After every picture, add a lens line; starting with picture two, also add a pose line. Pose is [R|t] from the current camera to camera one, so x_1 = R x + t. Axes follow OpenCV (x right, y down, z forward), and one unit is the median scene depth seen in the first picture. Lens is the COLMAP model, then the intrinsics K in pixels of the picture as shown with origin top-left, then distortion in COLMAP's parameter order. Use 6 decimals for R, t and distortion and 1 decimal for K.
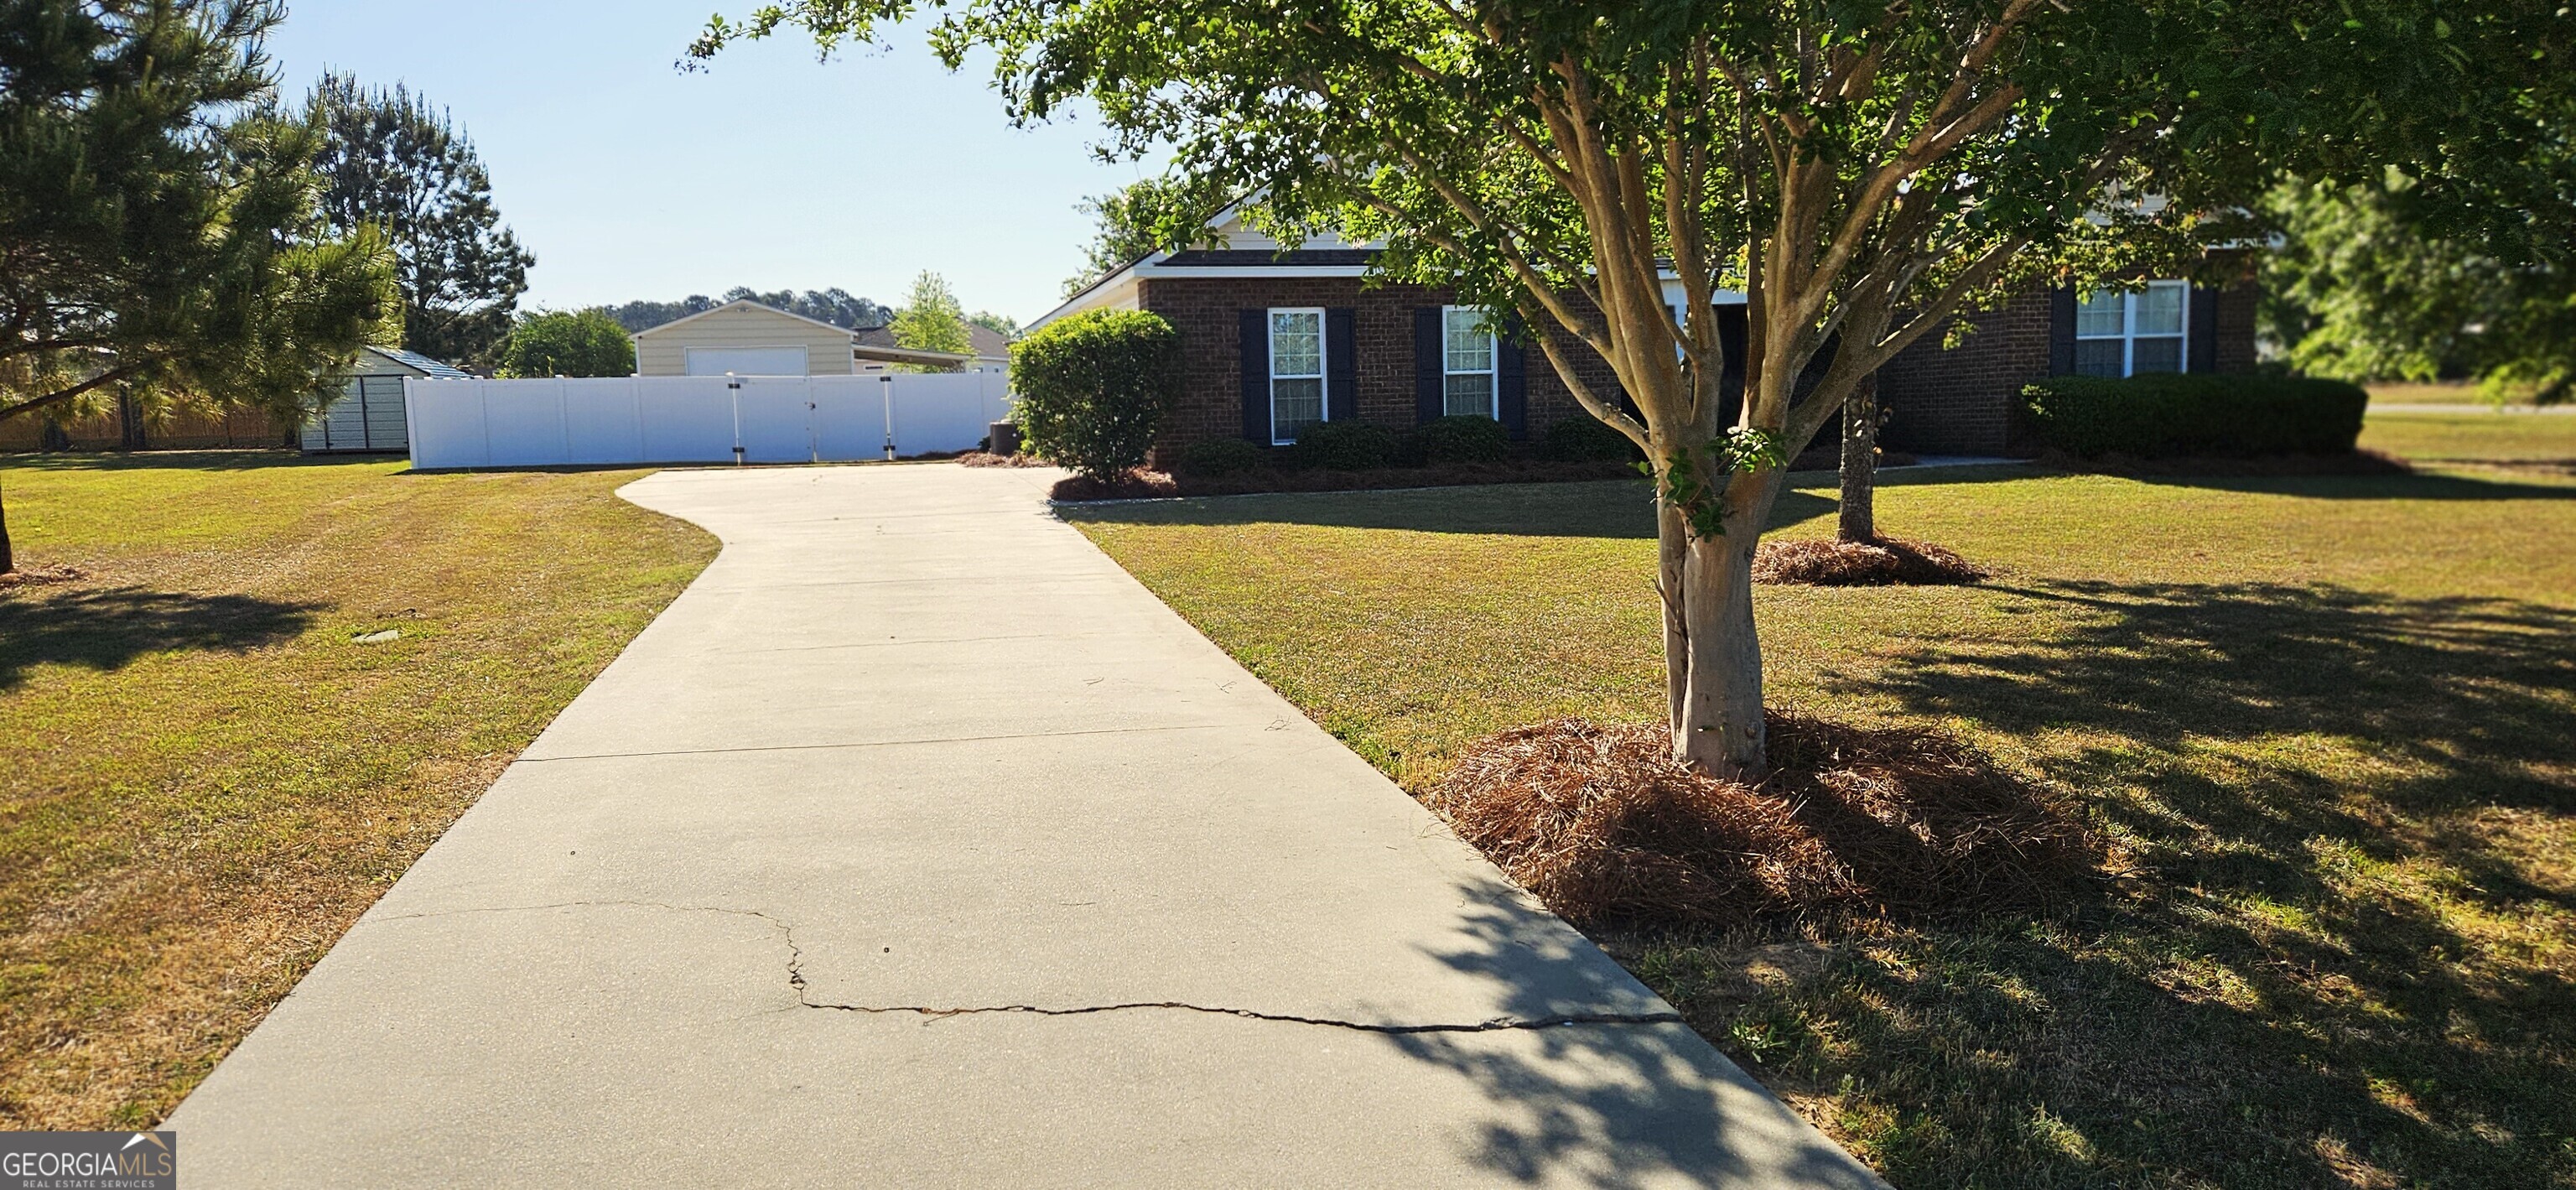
lens RADIAL K [[1769.3, 0, 1275.3], [0, 1769.3, 595.5], [0, 0, 1]] dist [0.150848, -0.159259]
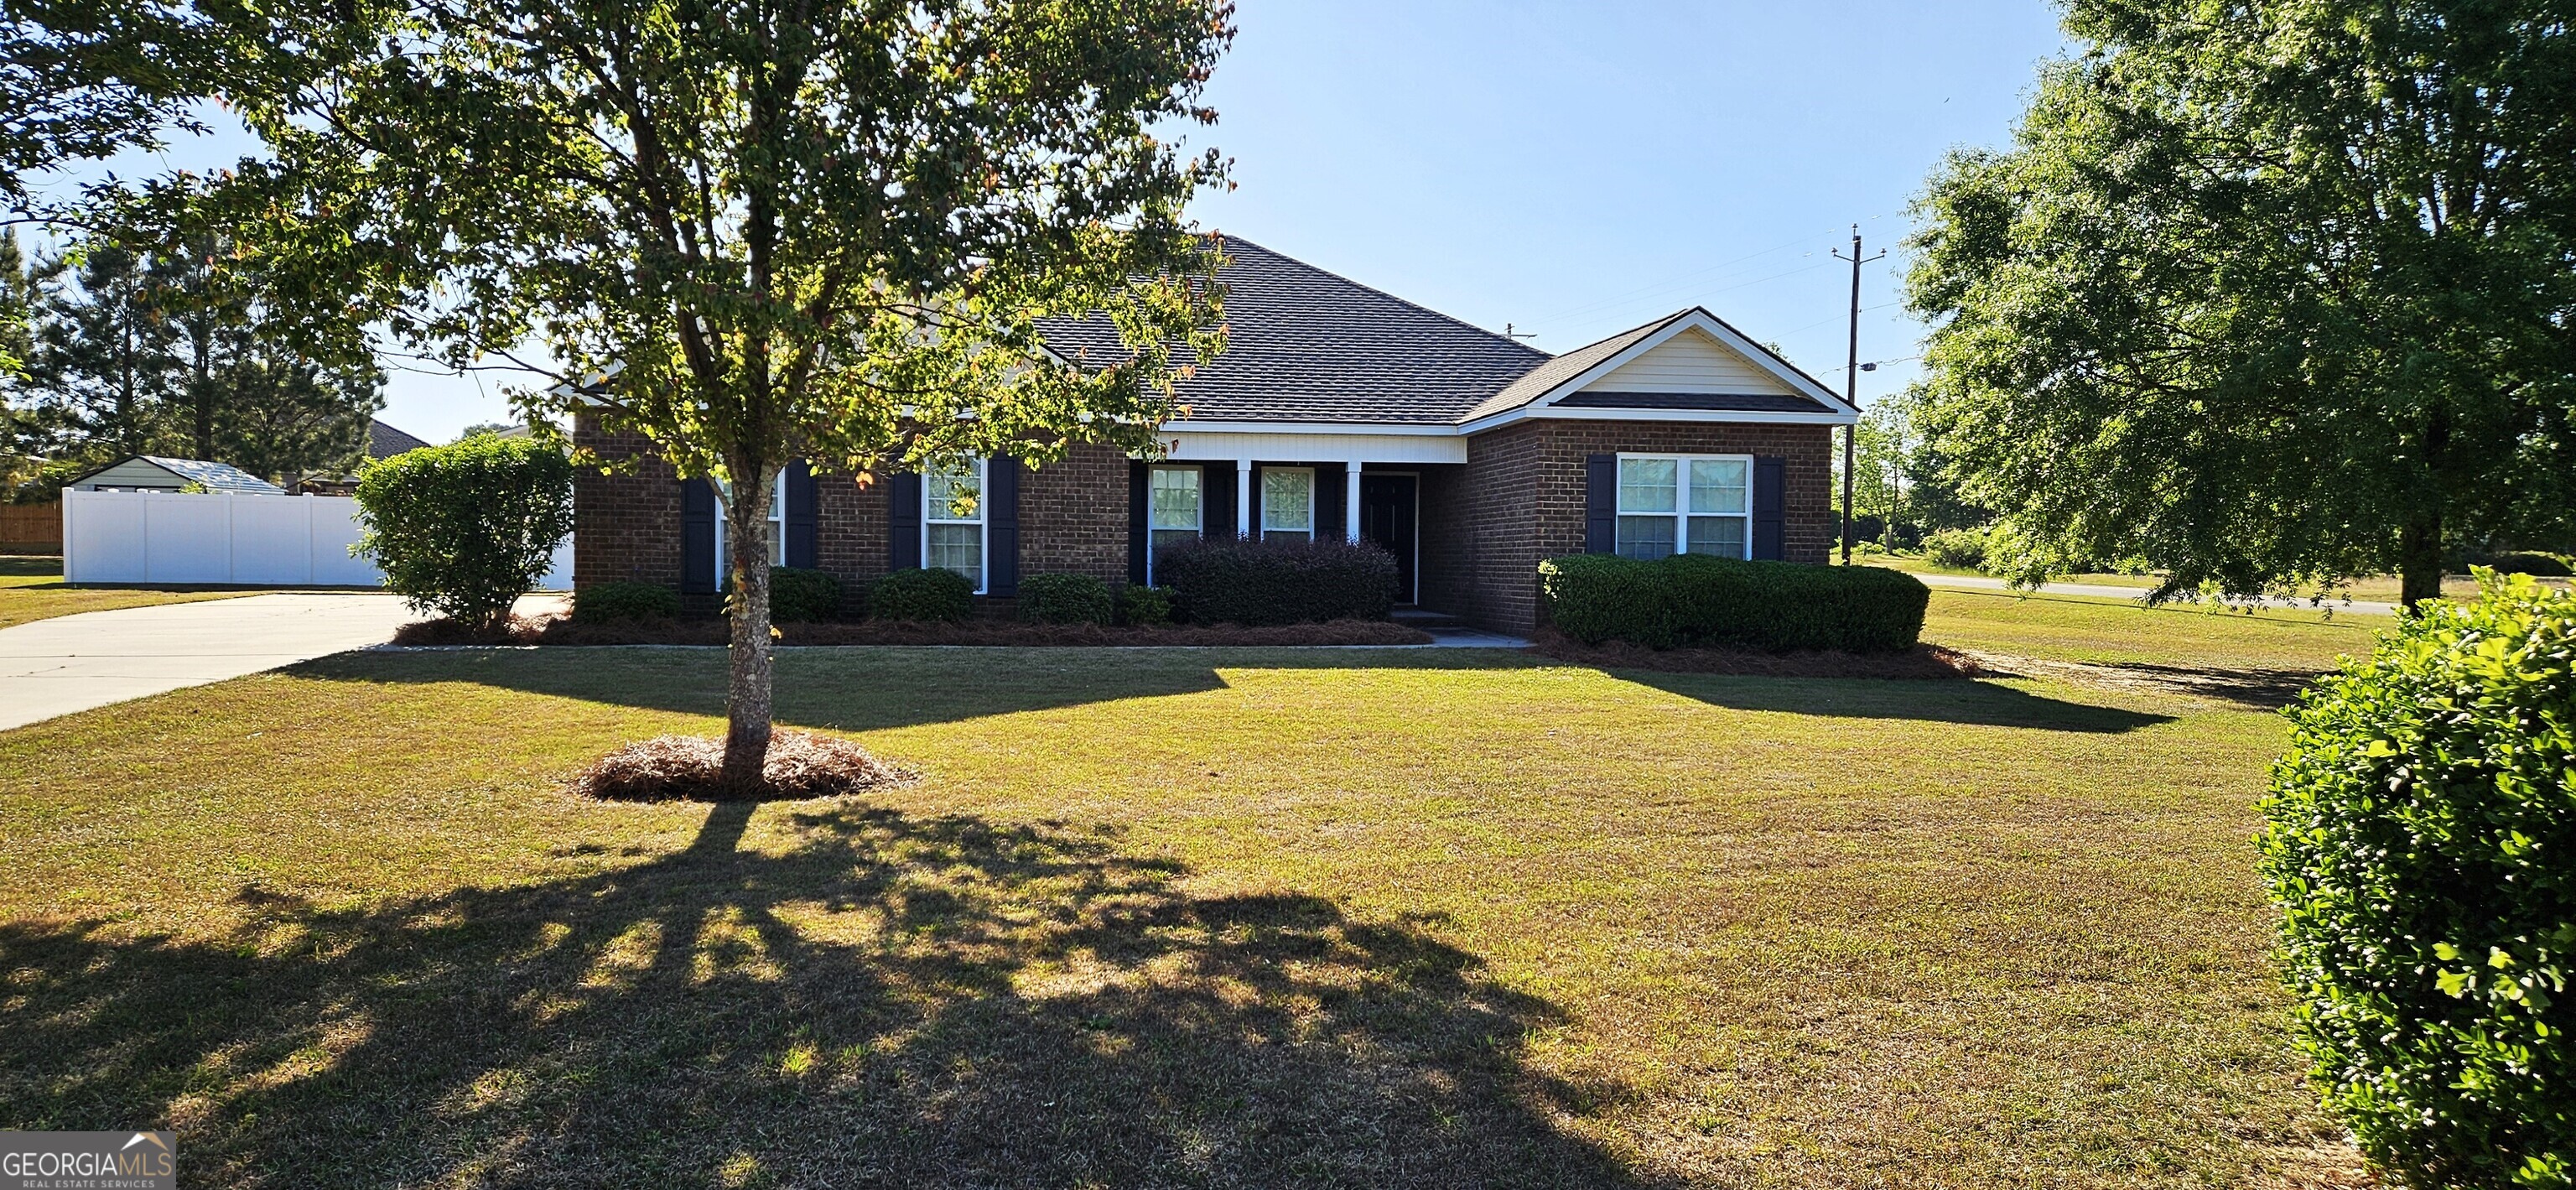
lens RADIAL K [[1769.3, 0, 1275.3], [0, 1769.3, 595.5], [0, 0, 1]] dist [0.150848, -0.159259]
pose [[0.995965, 0.039162, -0.080749, 0.359076], [-0.045536, 0.995860, -0.078672, -0.023064], [0.077333, 0.082031, 0.993625, 0.101965]]
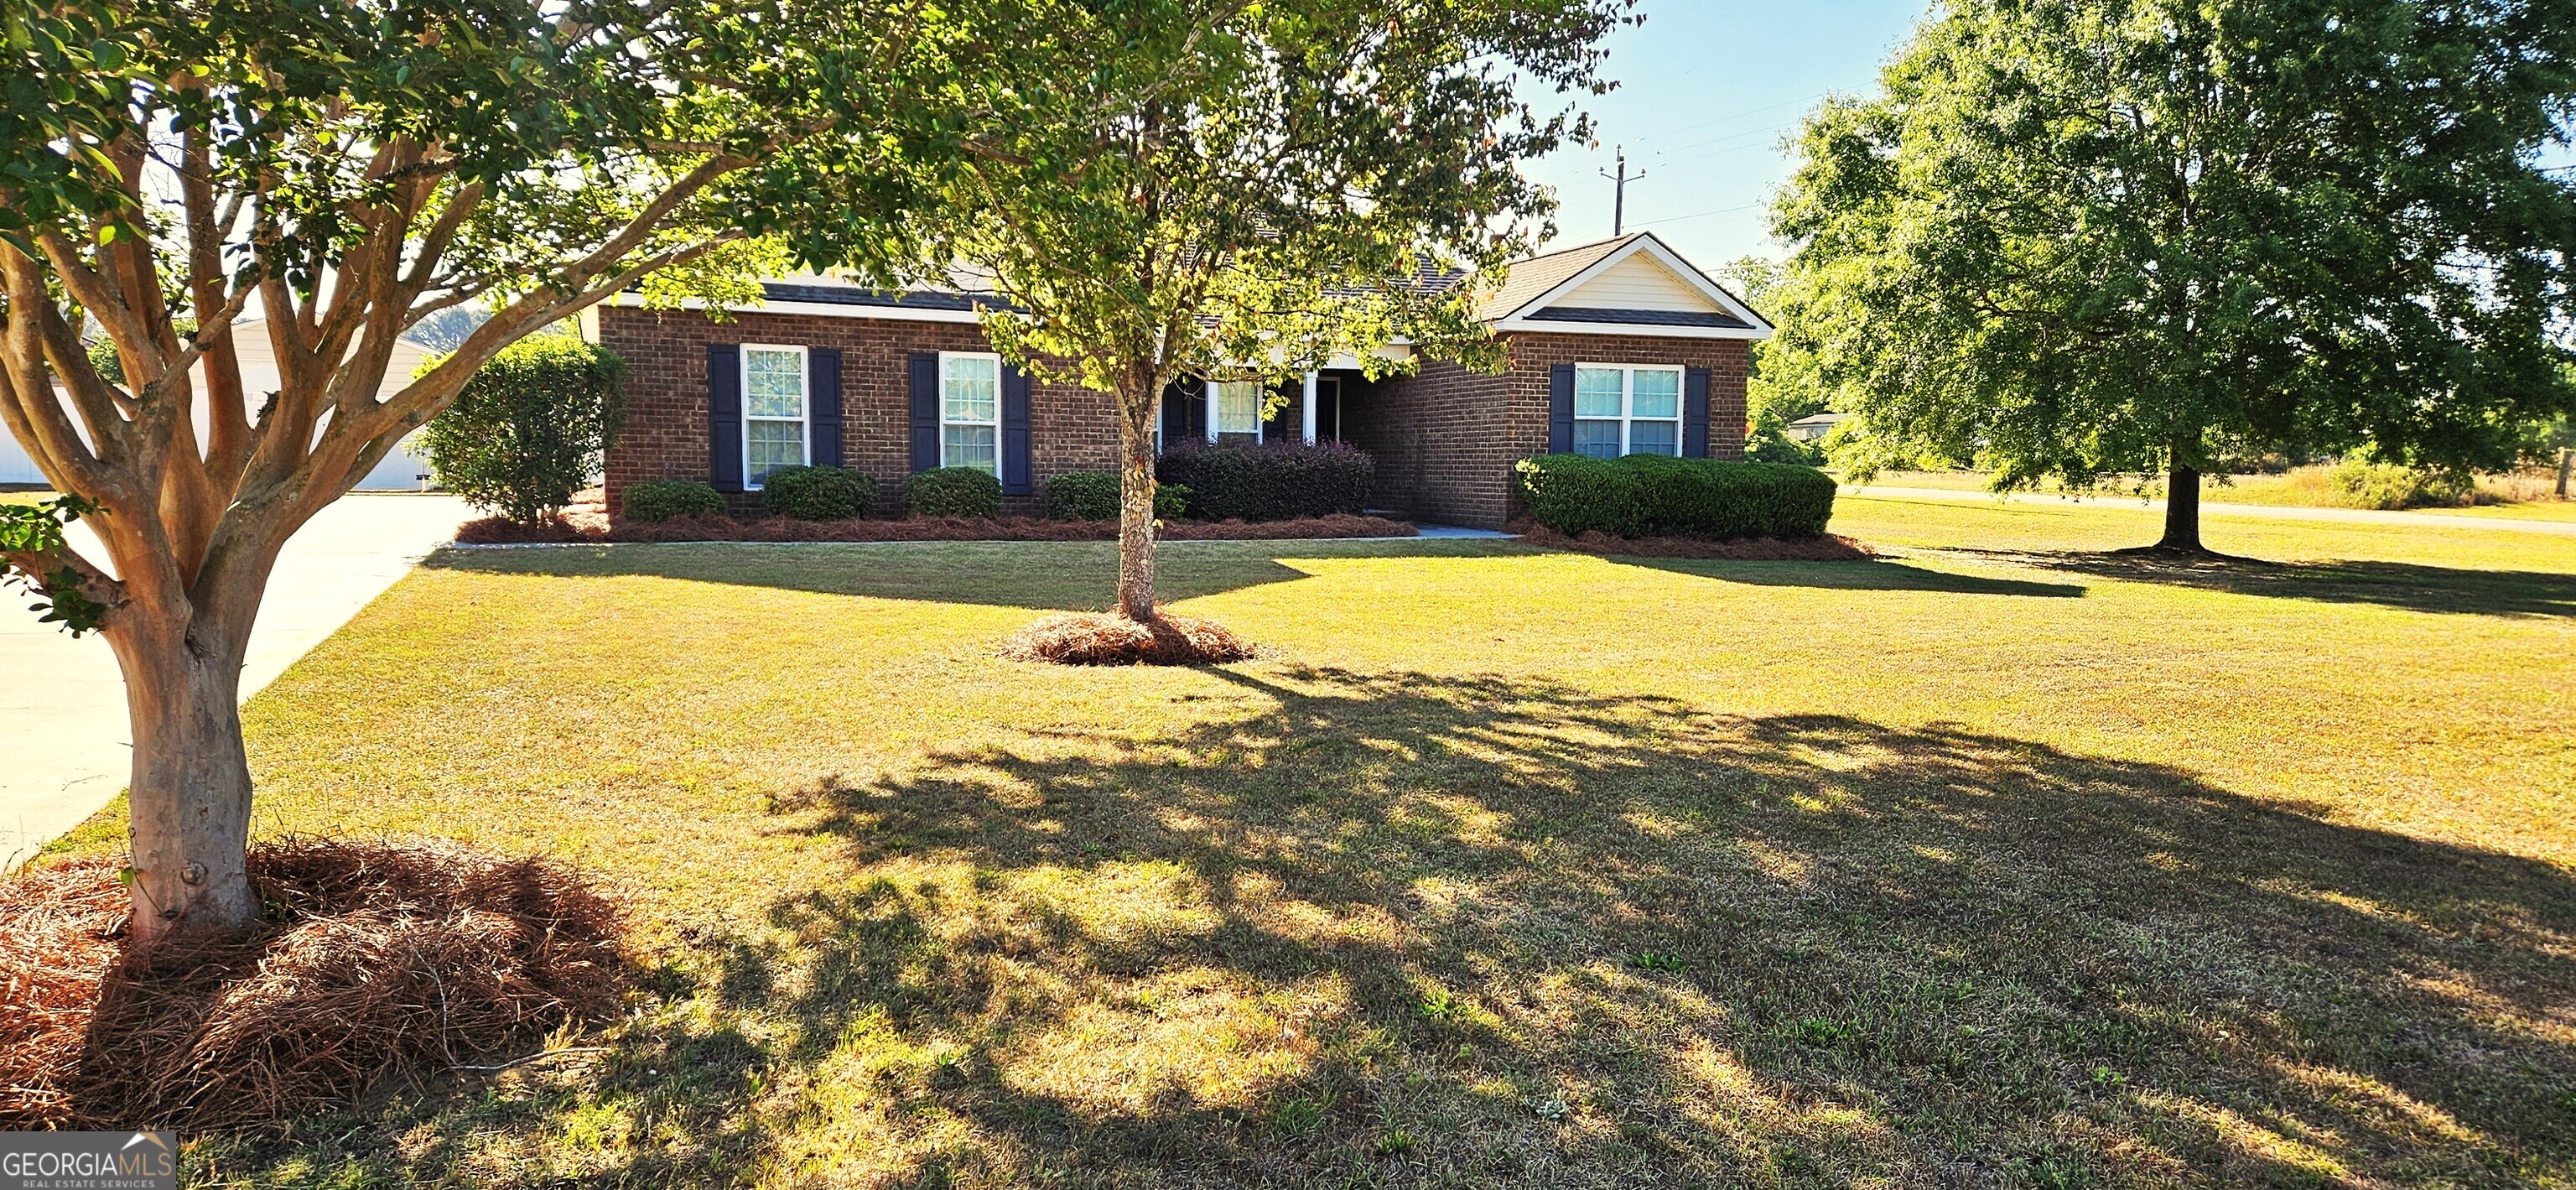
lens RADIAL K [[1769.3, 0, 1275.3], [0, 1769.3, 595.5], [0, 0, 1]] dist [0.150848, -0.159259]
pose [[0.992095, 0.028104, 0.122301, 0.161018], [-0.024890, 0.999305, -0.027733, -0.009931], [-0.122996, 0.024469, 0.992105, 0.028991]]
